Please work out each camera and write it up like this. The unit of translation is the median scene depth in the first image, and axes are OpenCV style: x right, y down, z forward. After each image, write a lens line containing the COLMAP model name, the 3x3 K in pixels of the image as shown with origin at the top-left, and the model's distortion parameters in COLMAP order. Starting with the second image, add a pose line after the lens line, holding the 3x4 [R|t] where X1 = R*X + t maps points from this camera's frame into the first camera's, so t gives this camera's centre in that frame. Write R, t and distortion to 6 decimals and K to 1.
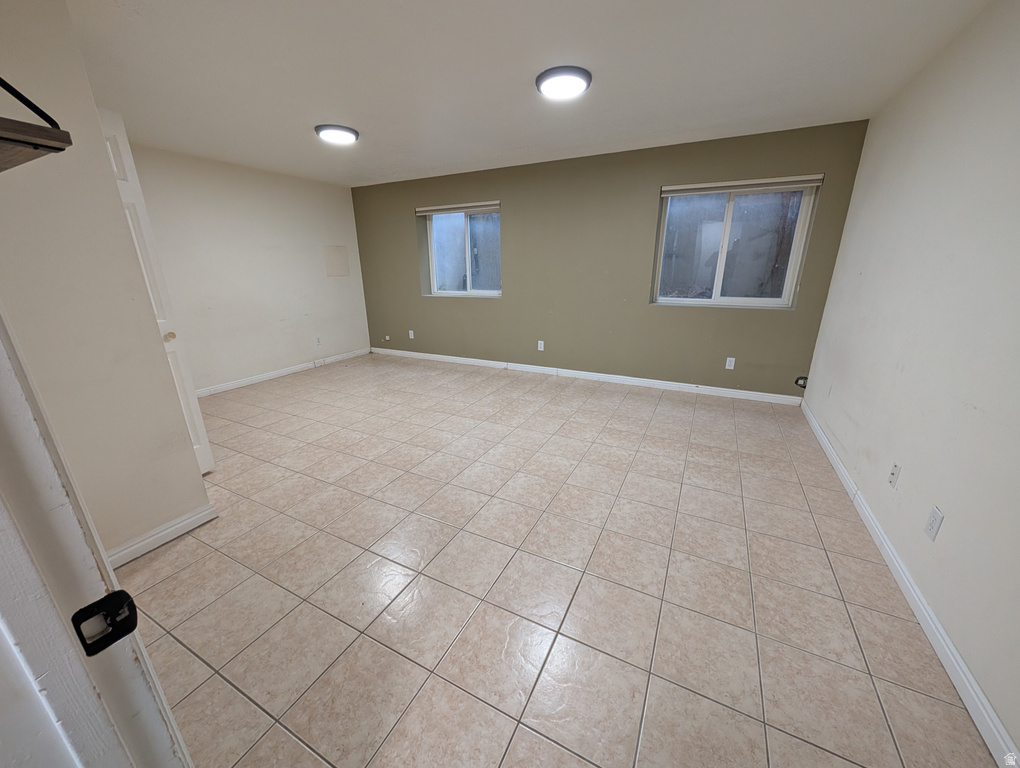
lens RADIAL K [[384.4, 0, 512.2], [0, 384.4, 387.3], [0, 0, 1]] dist [-0.000652, -0.000068]
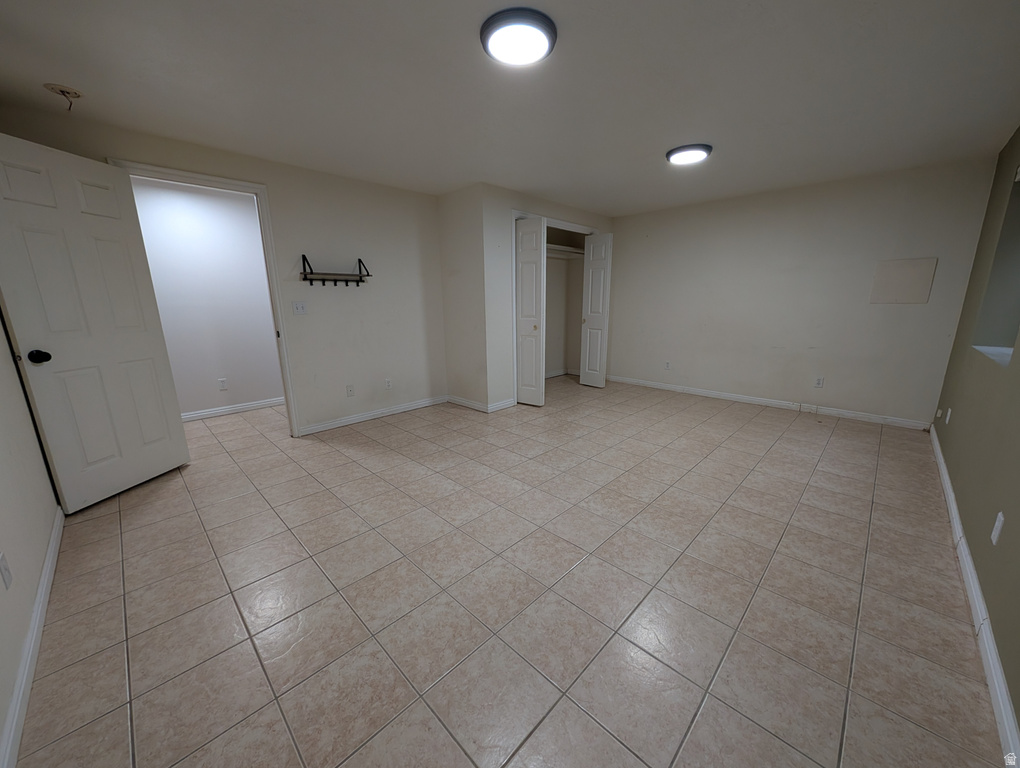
lens RADIAL K [[384.4, 0, 512.2], [0, 384.4, 387.3], [0, 0, 1]] dist [-0.000652, -0.000068]
pose [[-0.295471, 0.227206, -0.927941, 0.699465], [-0.281923, 0.907316, 0.311925, -0.303733], [0.912807, 0.353773, -0.204031, 0.995228]]
